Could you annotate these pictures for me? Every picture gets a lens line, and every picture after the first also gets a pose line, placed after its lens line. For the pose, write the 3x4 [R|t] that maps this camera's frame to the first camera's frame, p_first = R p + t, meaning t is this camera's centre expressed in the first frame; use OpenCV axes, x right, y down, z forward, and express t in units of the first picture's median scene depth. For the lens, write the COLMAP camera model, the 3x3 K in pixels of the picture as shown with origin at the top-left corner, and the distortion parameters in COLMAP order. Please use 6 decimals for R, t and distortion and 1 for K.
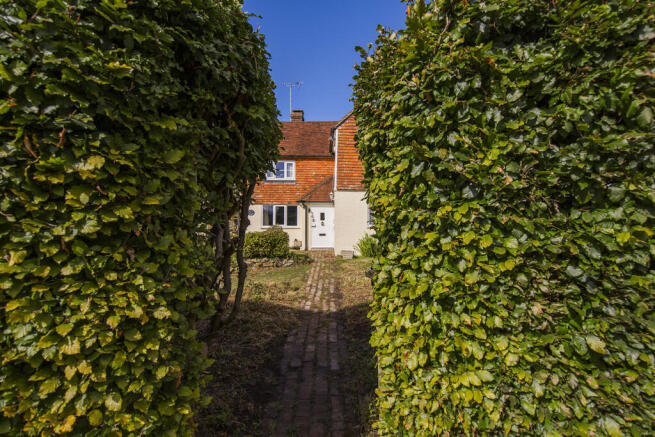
lens RADIAL K [[320.8, 0, 327.1], [0, 320.8, 219.8], [0, 0, 1]] dist [-0.000099, -0.000001]
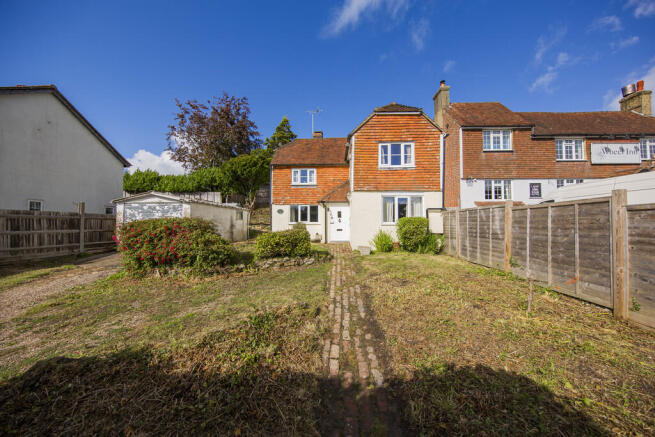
lens RADIAL K [[215.2, 0, 327.2], [0, 215.2, 214.8], [0, 0, 1]] dist [0.000652, 0.000079]
pose [[0.998631, -0.005945, -0.051960, -0.019004], [0.005828, 0.999980, -0.002396, -0.007686], [0.051974, 0.002090, 0.998646, 0.214236]]
